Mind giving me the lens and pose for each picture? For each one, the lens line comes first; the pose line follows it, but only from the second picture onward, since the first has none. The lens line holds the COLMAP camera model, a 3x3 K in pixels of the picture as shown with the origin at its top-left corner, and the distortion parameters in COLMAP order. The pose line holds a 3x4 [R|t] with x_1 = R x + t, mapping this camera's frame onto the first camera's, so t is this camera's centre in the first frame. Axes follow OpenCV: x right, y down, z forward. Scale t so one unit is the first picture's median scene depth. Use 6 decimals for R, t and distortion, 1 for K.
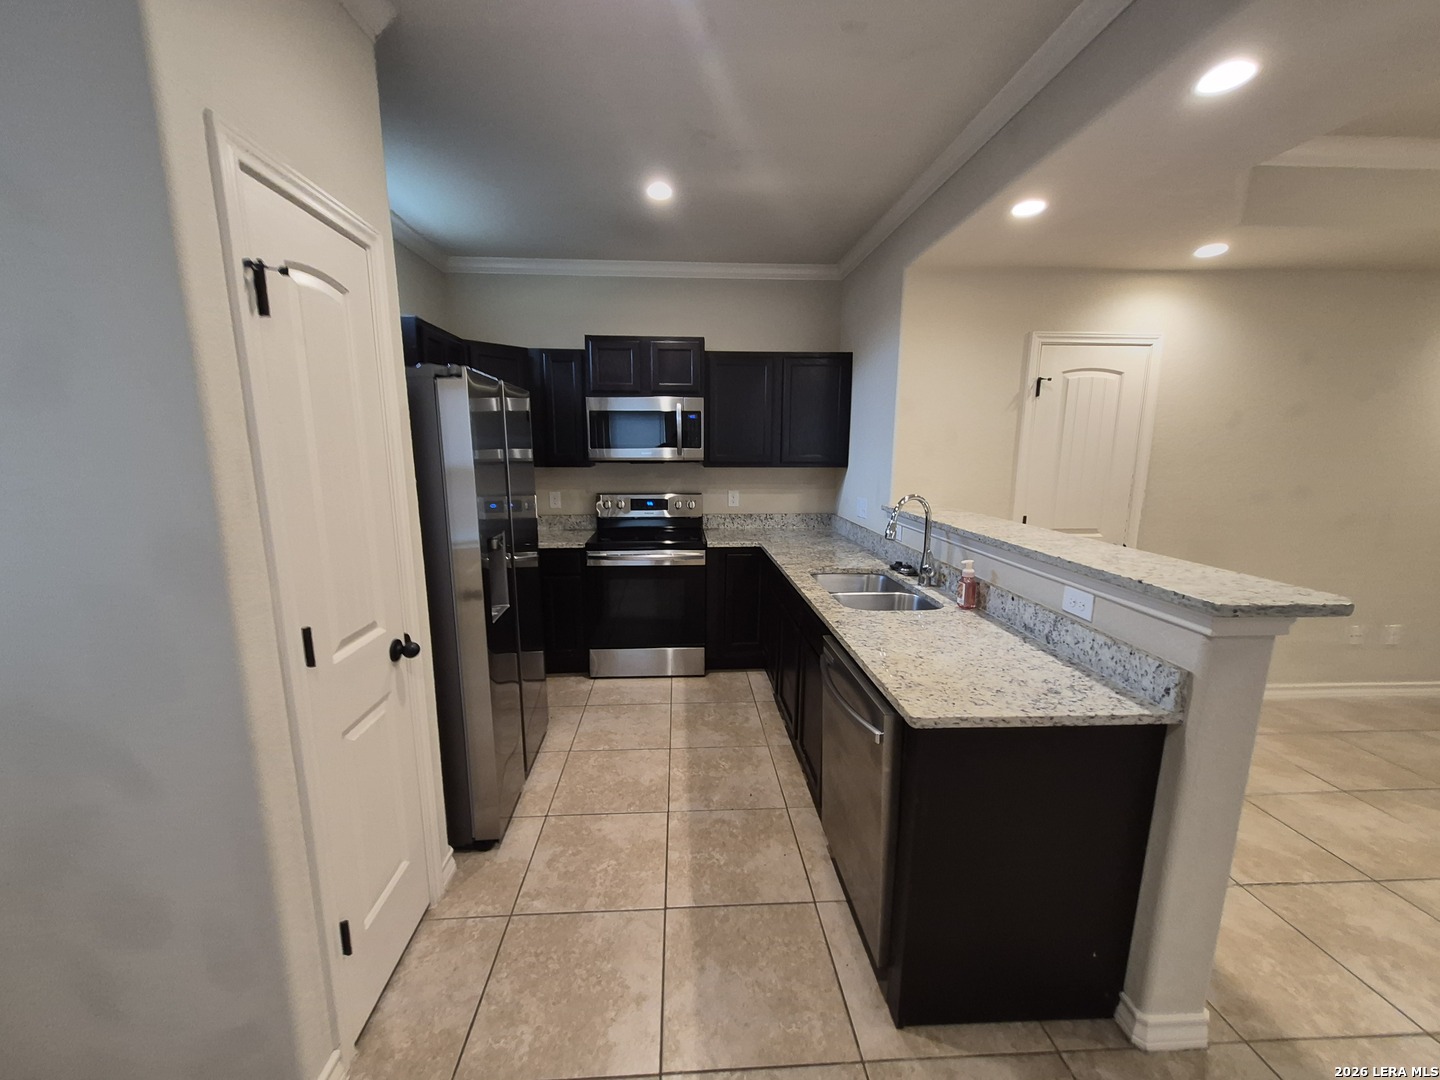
lens RADIAL K [[563.6, 0, 710.6], [0, 563.6, 547.0], [0, 0, 1]] dist [0.012294, -0.004061]
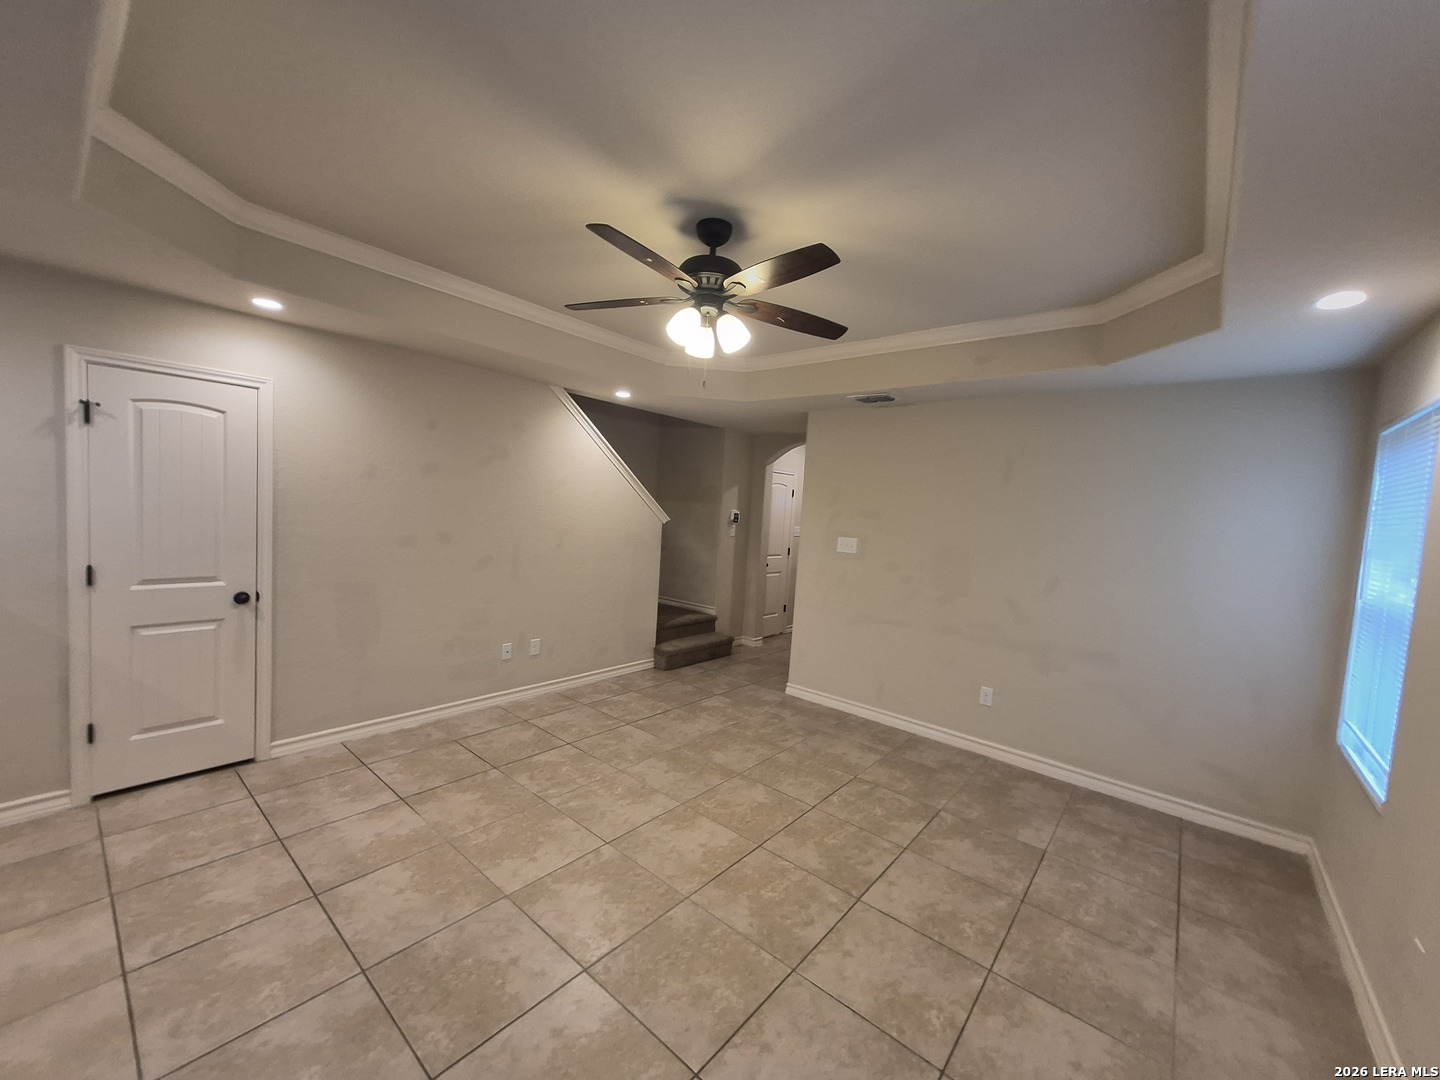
lens RADIAL K [[563.6, 0, 710.6], [0, 563.6, 547.0], [0, 0, 1]] dist [0.012294, -0.004061]
pose [[0.693313, -0.013736, 0.720506, 0.615275], [0.072980, 0.996016, -0.051236, 0.026443], [-0.716932, 0.088105, 0.691554, -0.225946]]
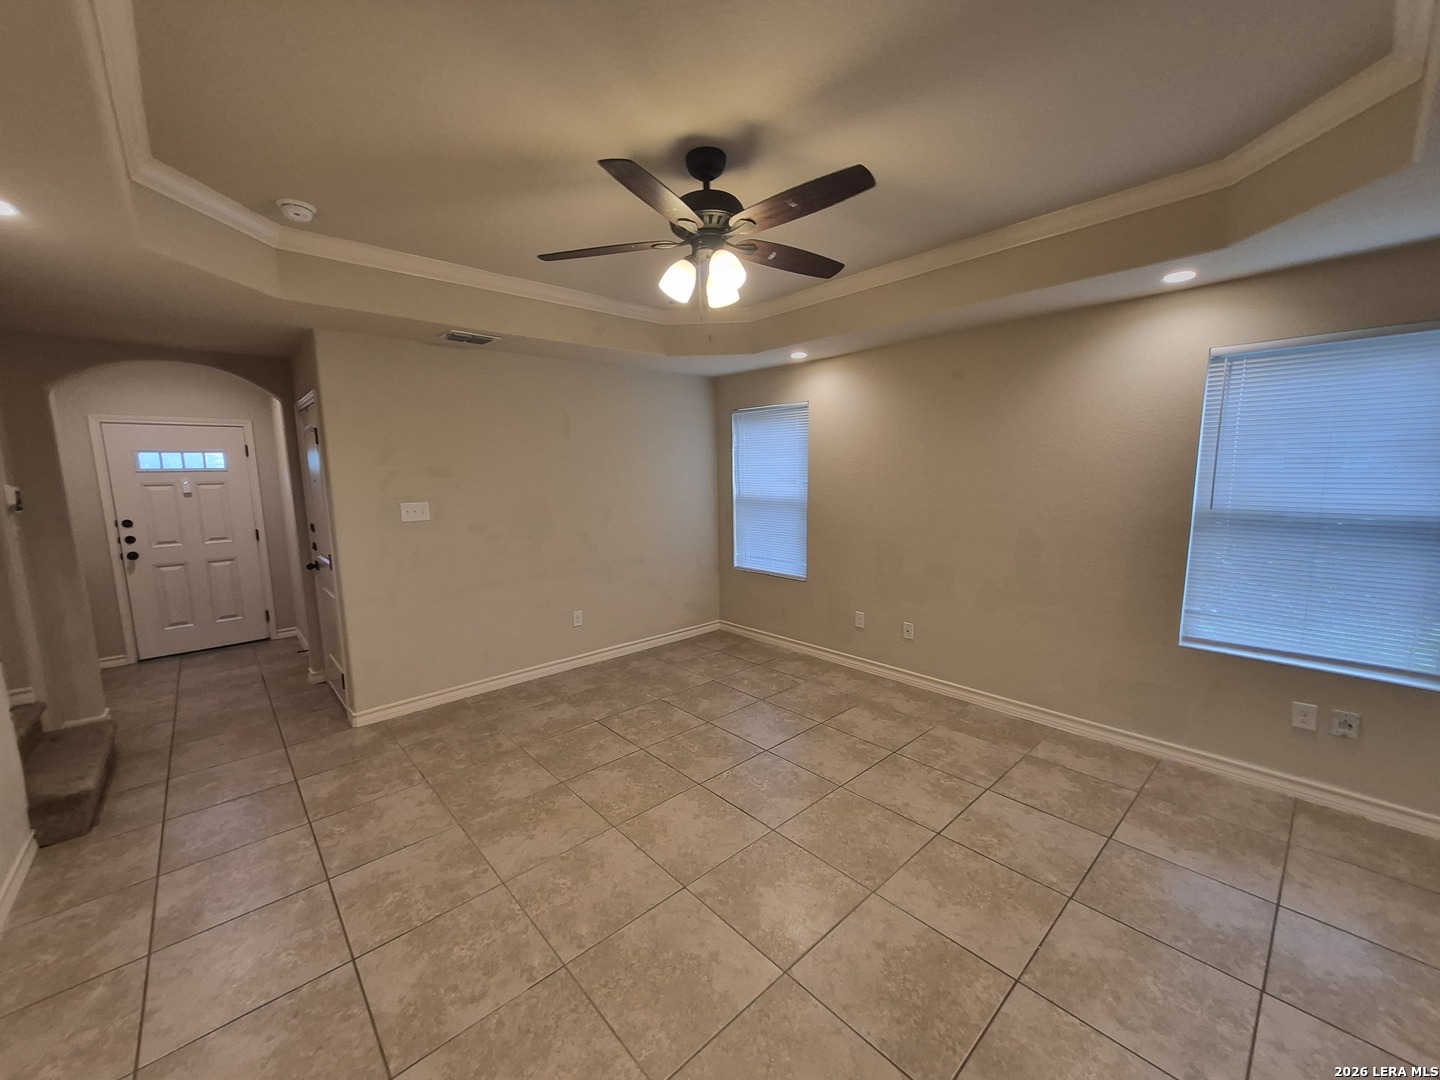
lens RADIAL K [[563.6, 0, 710.6], [0, 563.6, 547.0], [0, 0, 1]] dist [0.012294, -0.004061]
pose [[-0.622461, -0.103804, 0.775737, 0.590378], [0.154754, 0.955272, 0.252005, -0.166468], [-0.767199, 0.276911, -0.578555, 0.794066]]
